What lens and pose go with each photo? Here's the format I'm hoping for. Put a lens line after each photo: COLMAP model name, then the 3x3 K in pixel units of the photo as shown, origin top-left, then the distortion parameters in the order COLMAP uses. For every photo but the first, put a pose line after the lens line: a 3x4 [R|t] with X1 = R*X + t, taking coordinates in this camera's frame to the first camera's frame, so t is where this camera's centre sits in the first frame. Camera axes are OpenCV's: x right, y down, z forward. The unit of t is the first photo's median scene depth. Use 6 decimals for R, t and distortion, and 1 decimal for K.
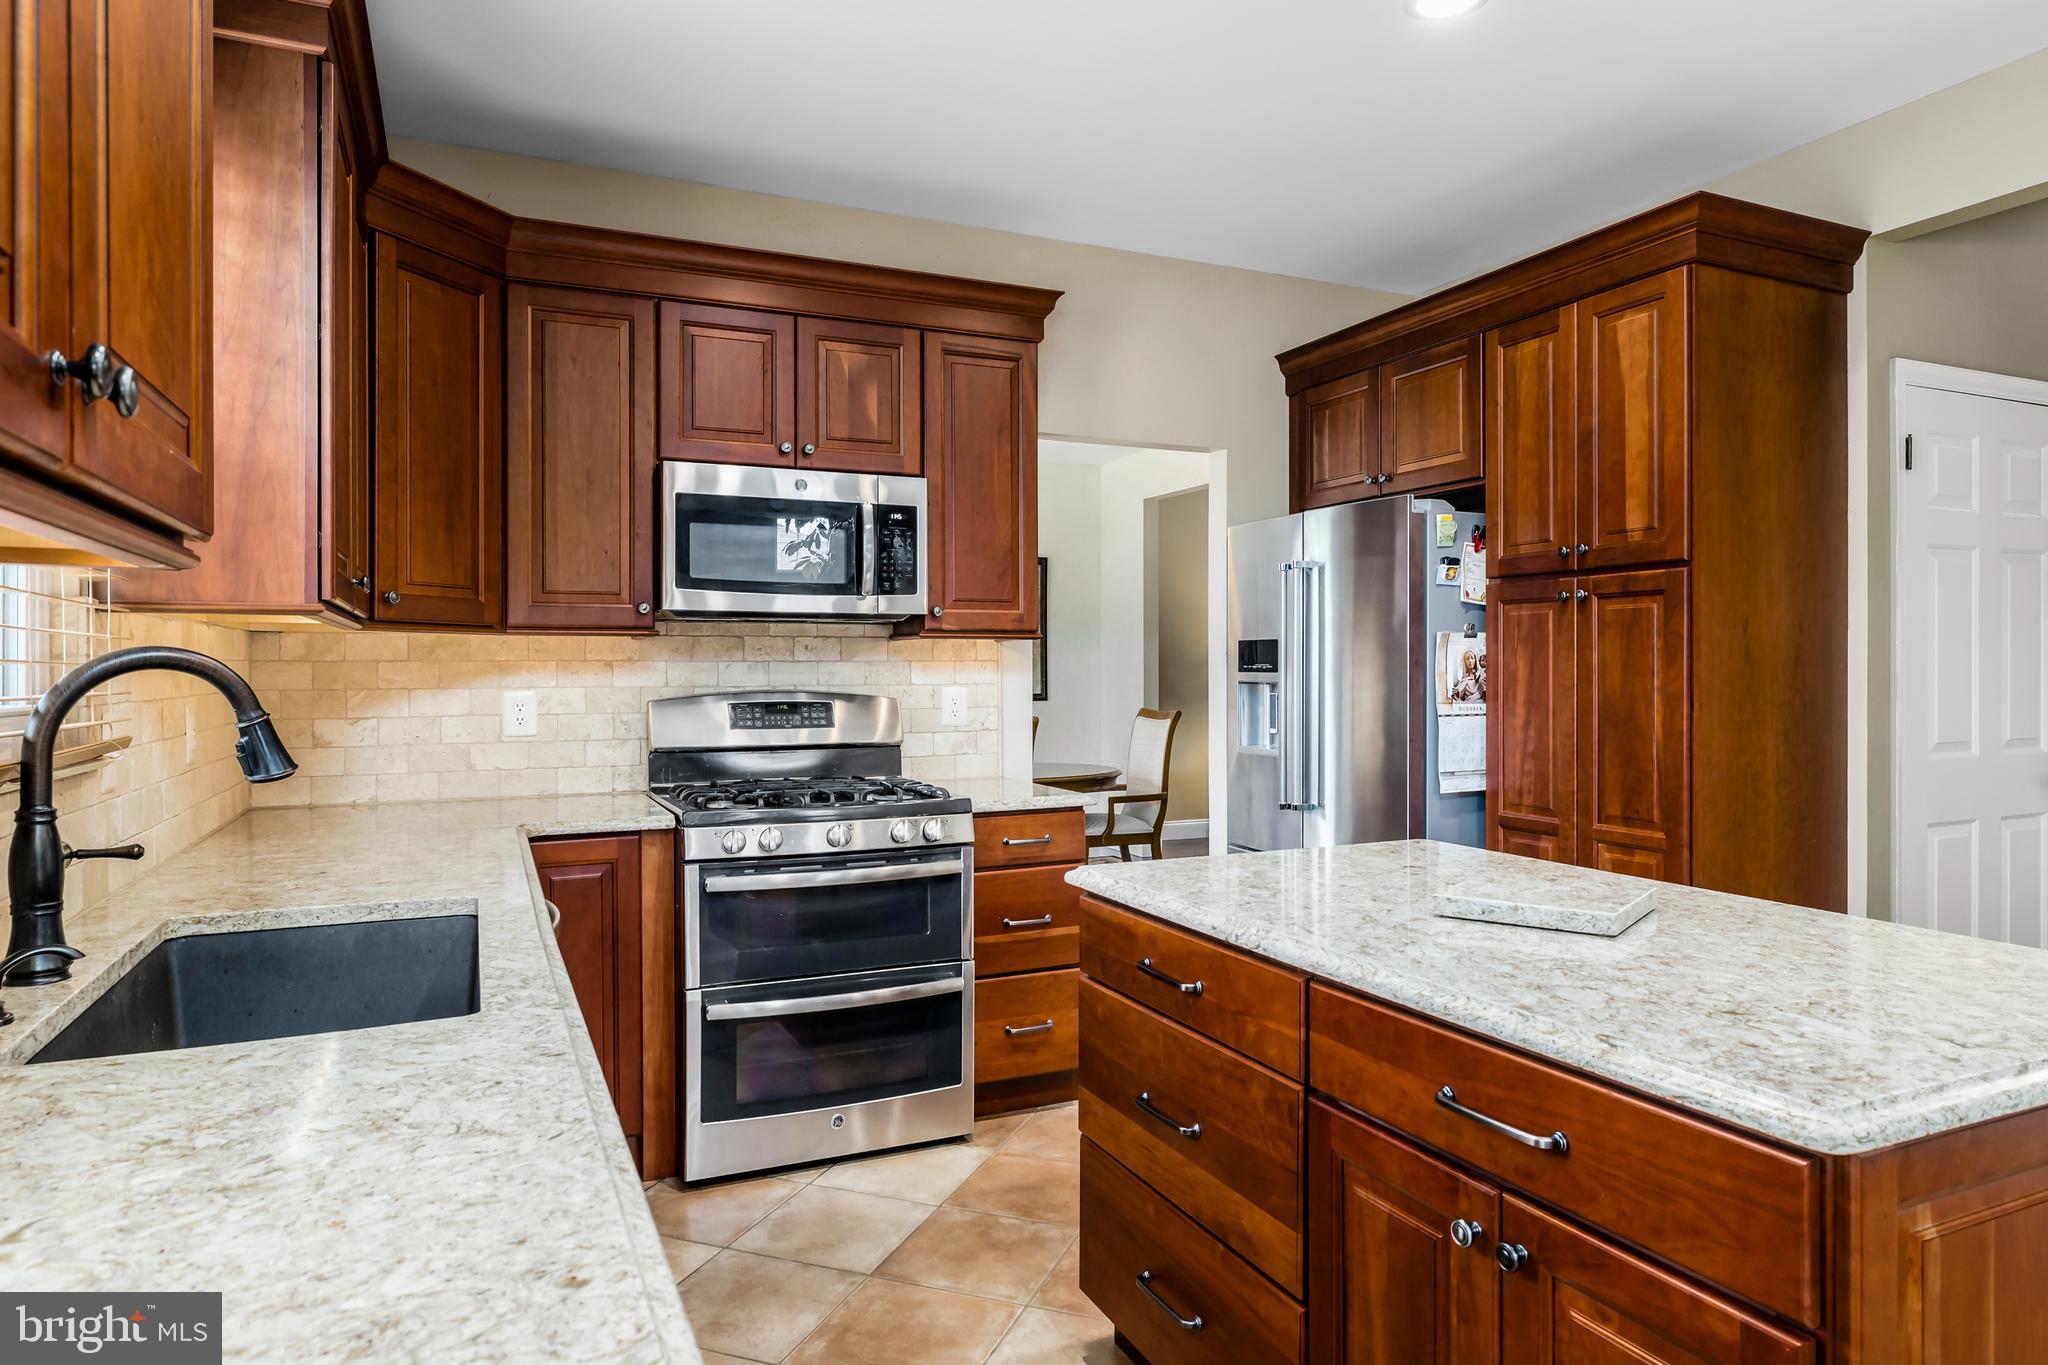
lens RADIAL K [[1221.6, 0, 1026.7], [0, 1221.6, 674.1], [0, 0, 1]] dist [0.001145, 0.000410]
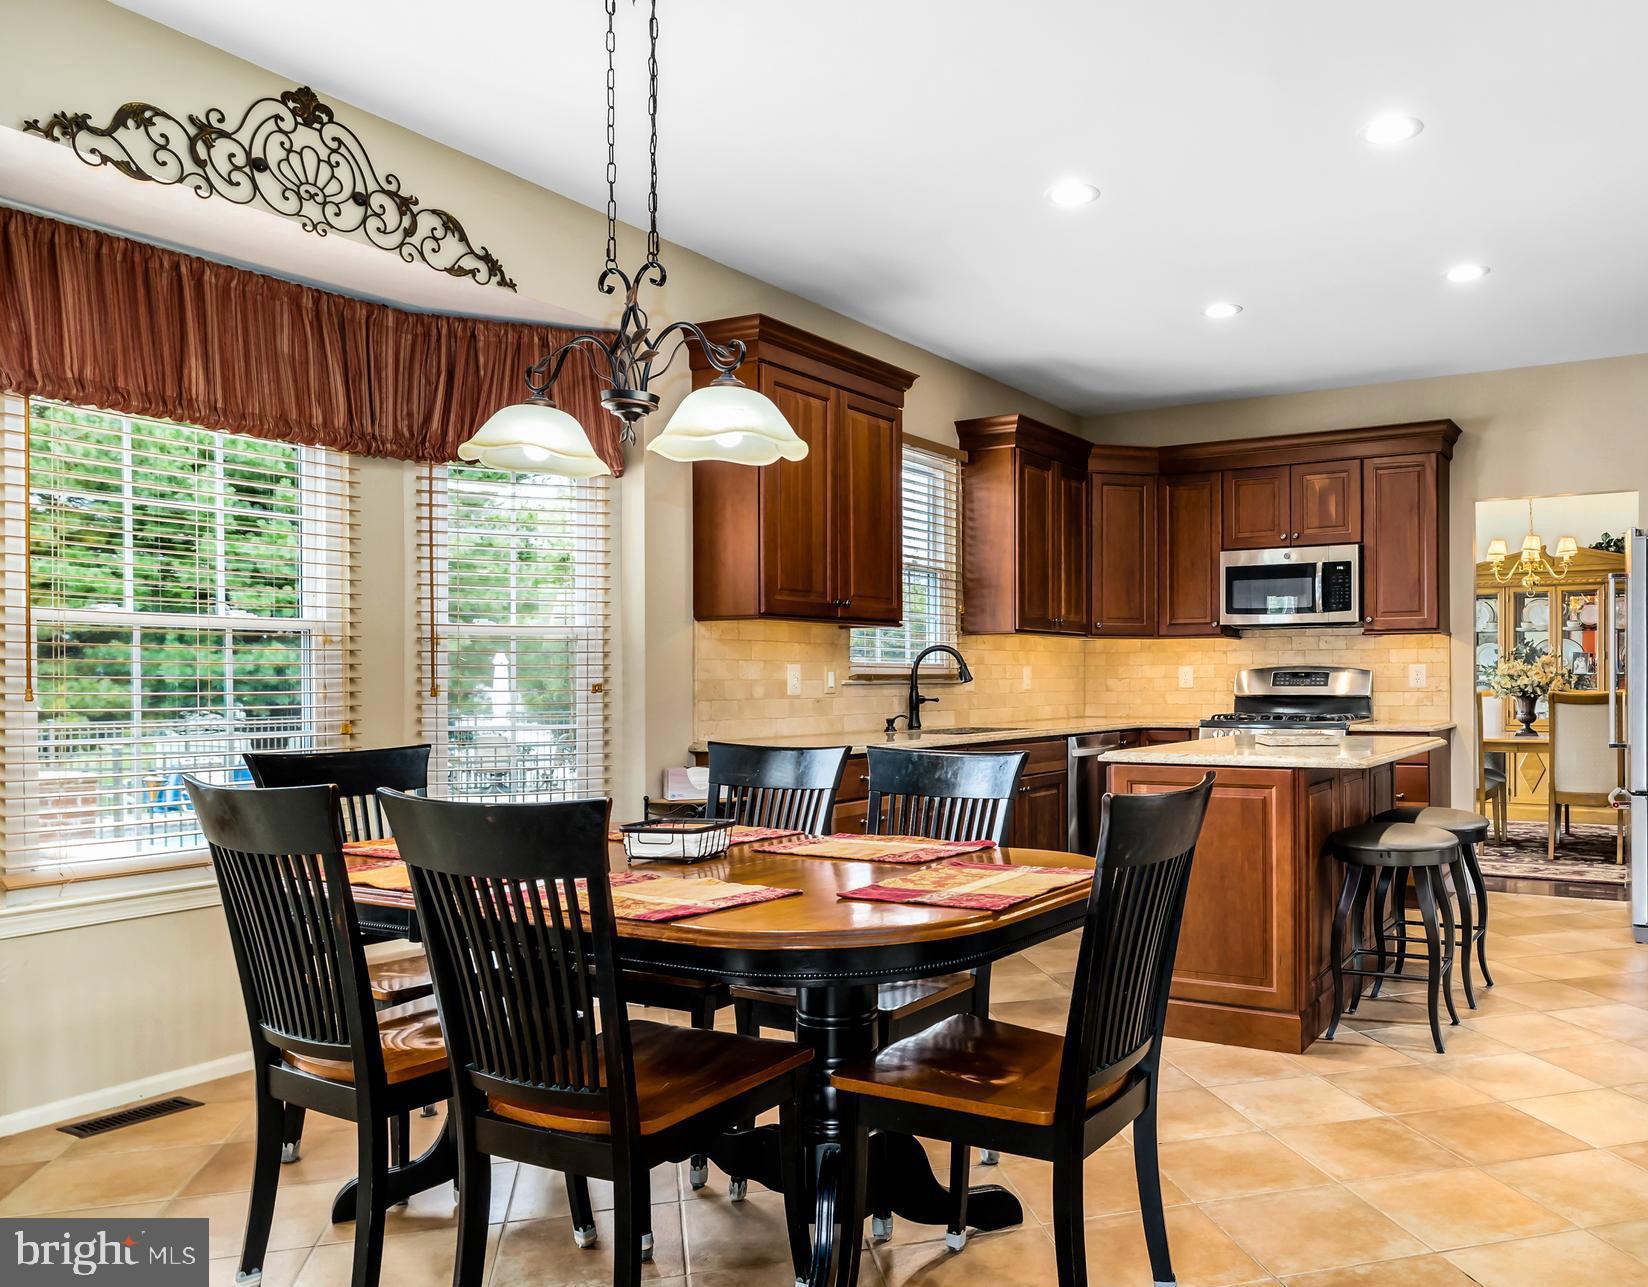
lens RADIAL K [[1227.8, 0, 1014.0], [0, 1227.8, 702.4], [0, 0, 1]] dist [-0.011873, 0.006676]
pose [[0.600842, 0.017082, -0.799185, 1.056568], [-0.001156, 0.999789, 0.020501, 0.032780], [0.799367, -0.011394, 0.600735, -0.469438]]
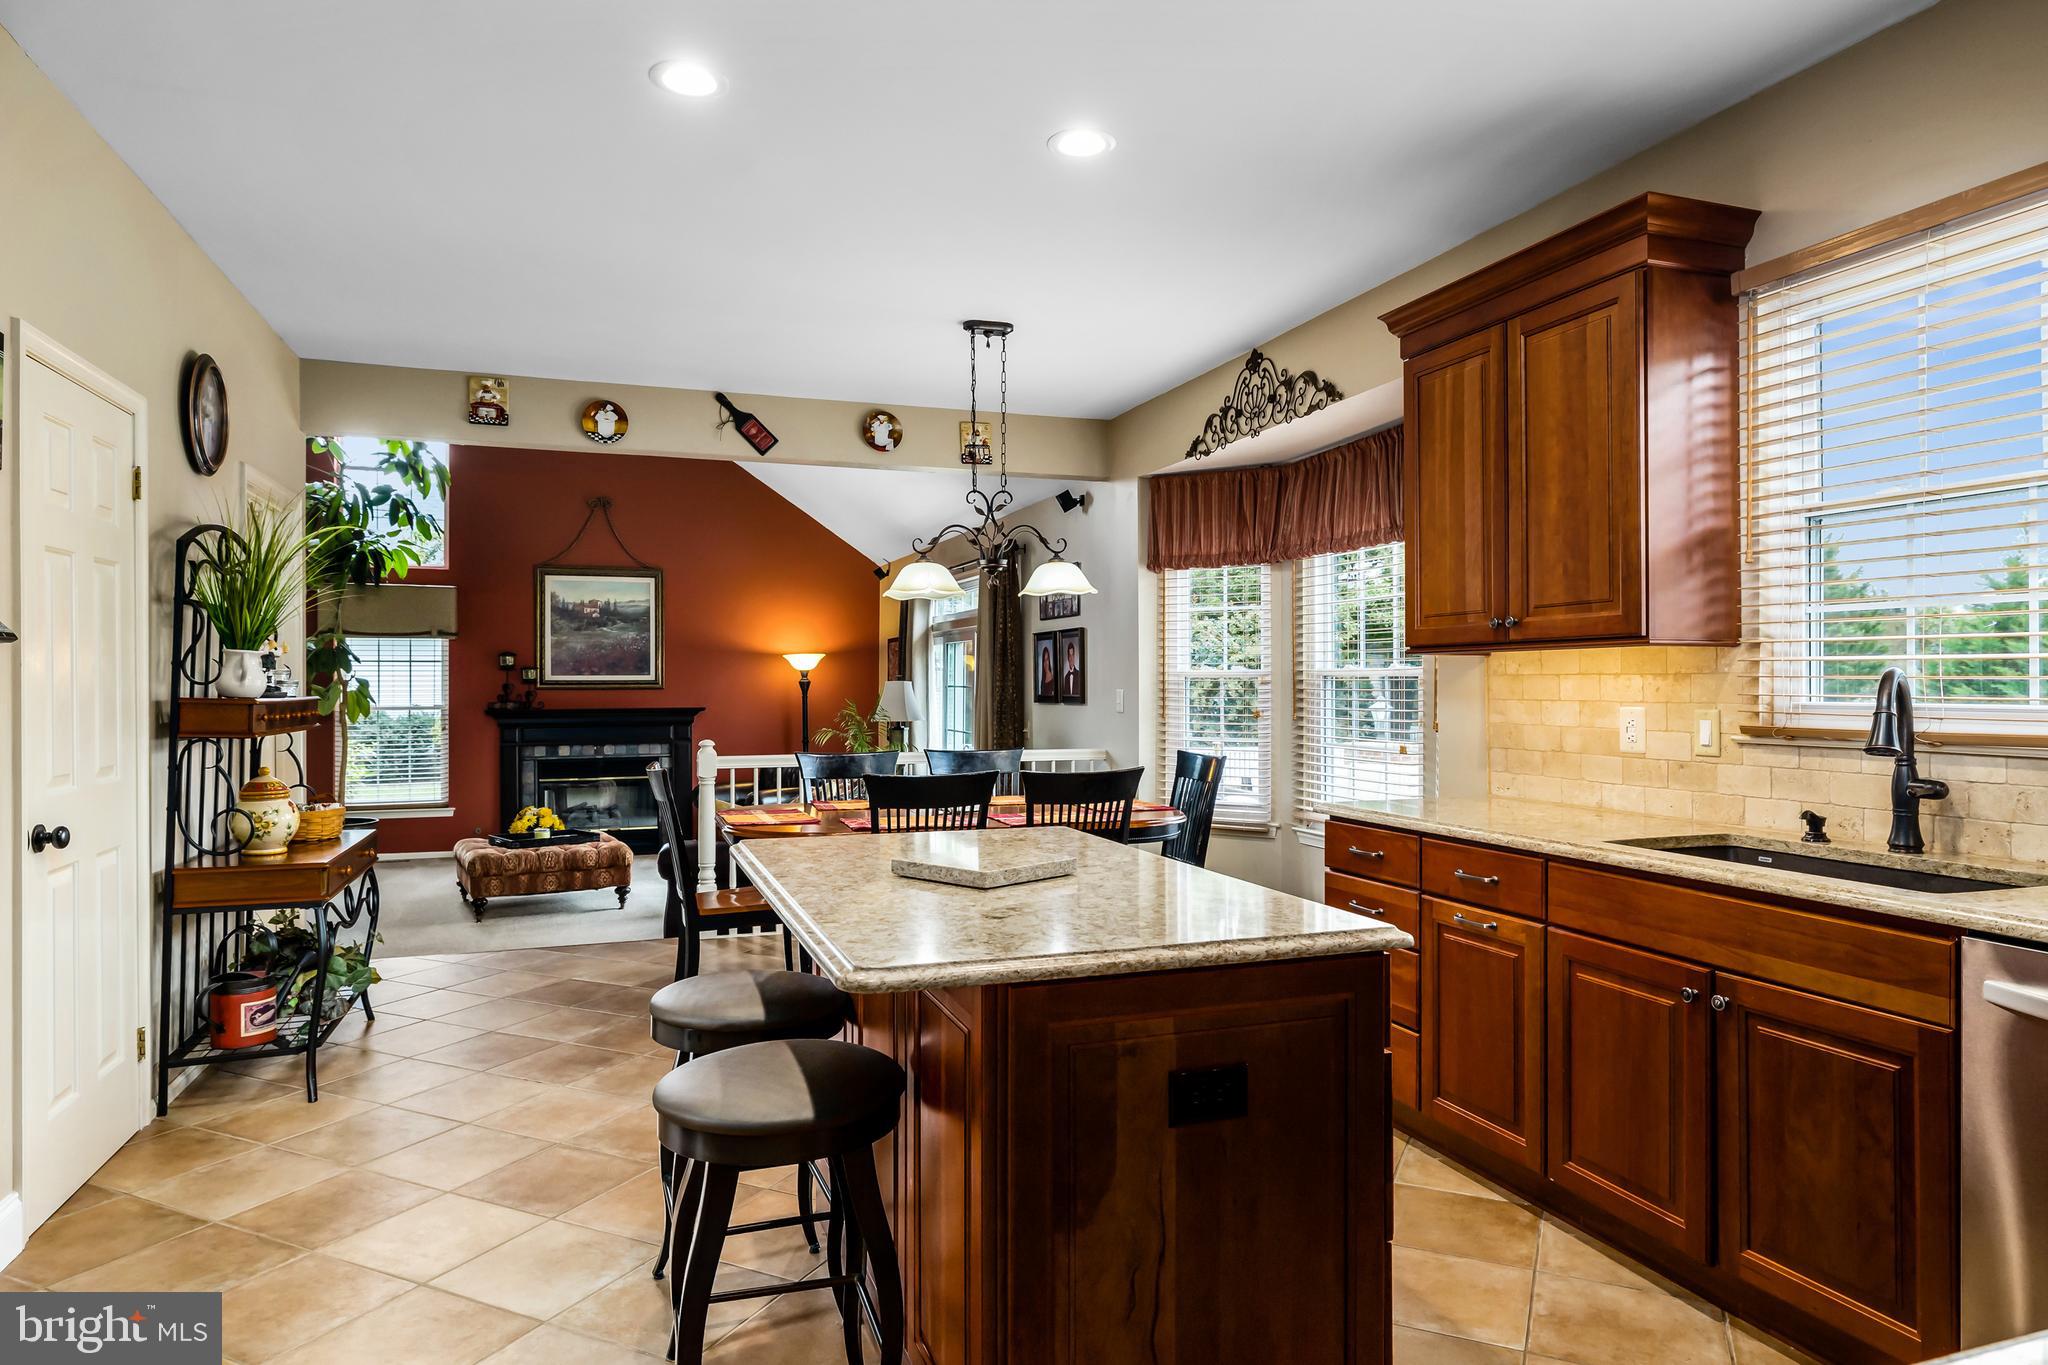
lens RADIAL K [[1221.6, 0, 1030.1], [0, 1221.6, 685.8], [0, 0, 1]] dist [0.001145, 0.000410]
pose [[-0.996692, 0.004773, 0.081126, 0.138342], [0.005050, 0.999982, 0.003215, -0.004023], [-0.081110, 0.003614, -0.996699, 1.200179]]
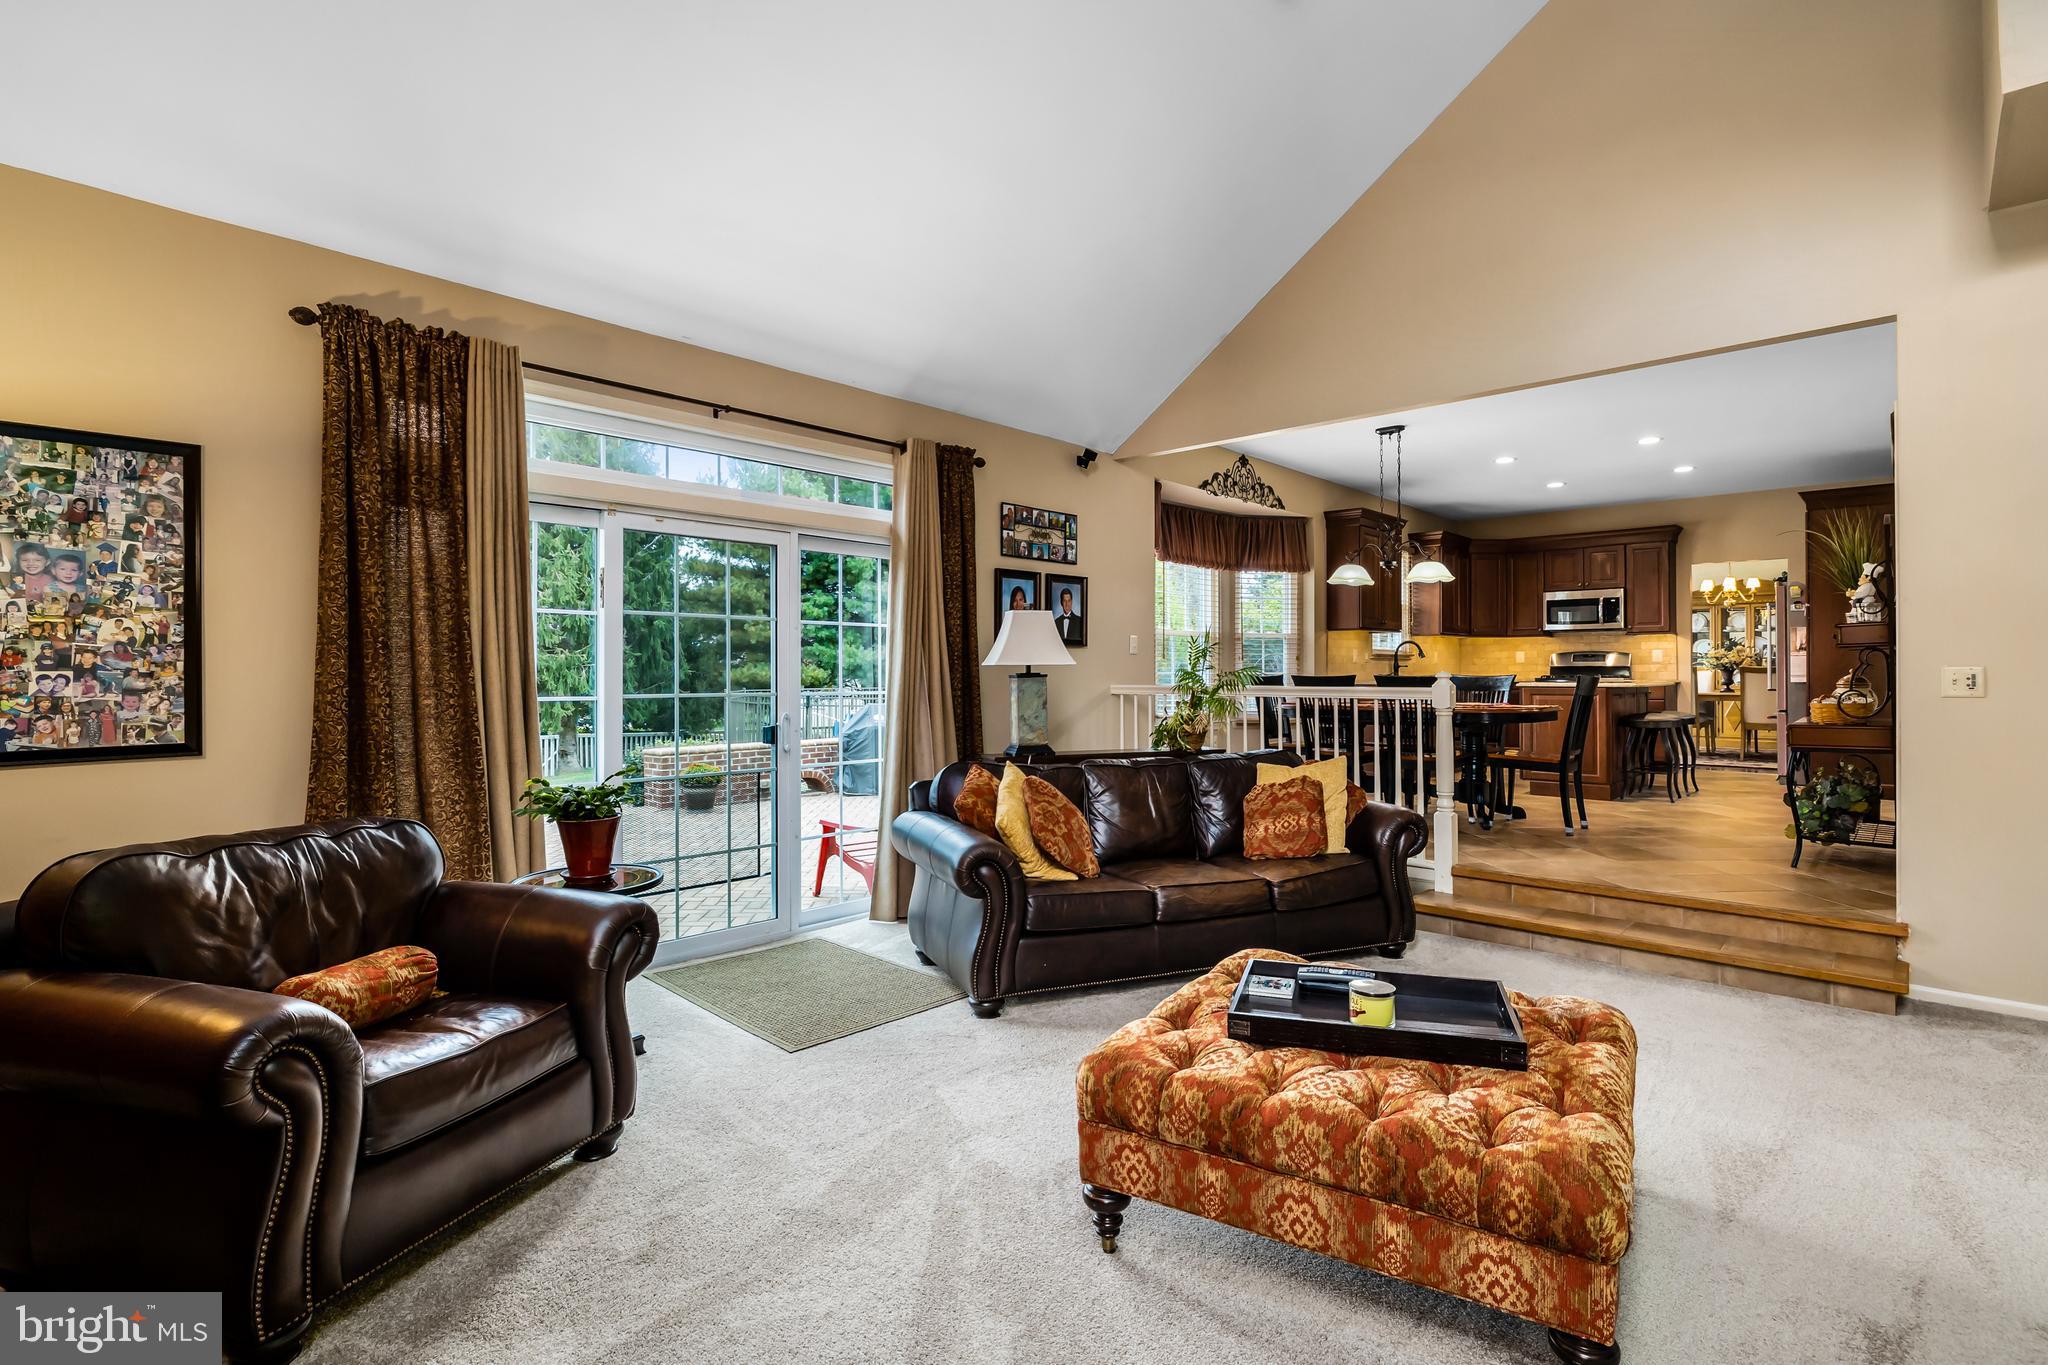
lens RADIAL K [[952.4, 0, 1028.1], [0, 952.4, 668.2], [0, 0, 1]] dist [-0.013128, 0.002386]
pose [[0.376372, 0.003224, -0.926463, 1.806453], [-0.005175, 0.999986, 0.001378, 0.071167], [0.926454, 0.004276, 0.376384, -1.604154]]
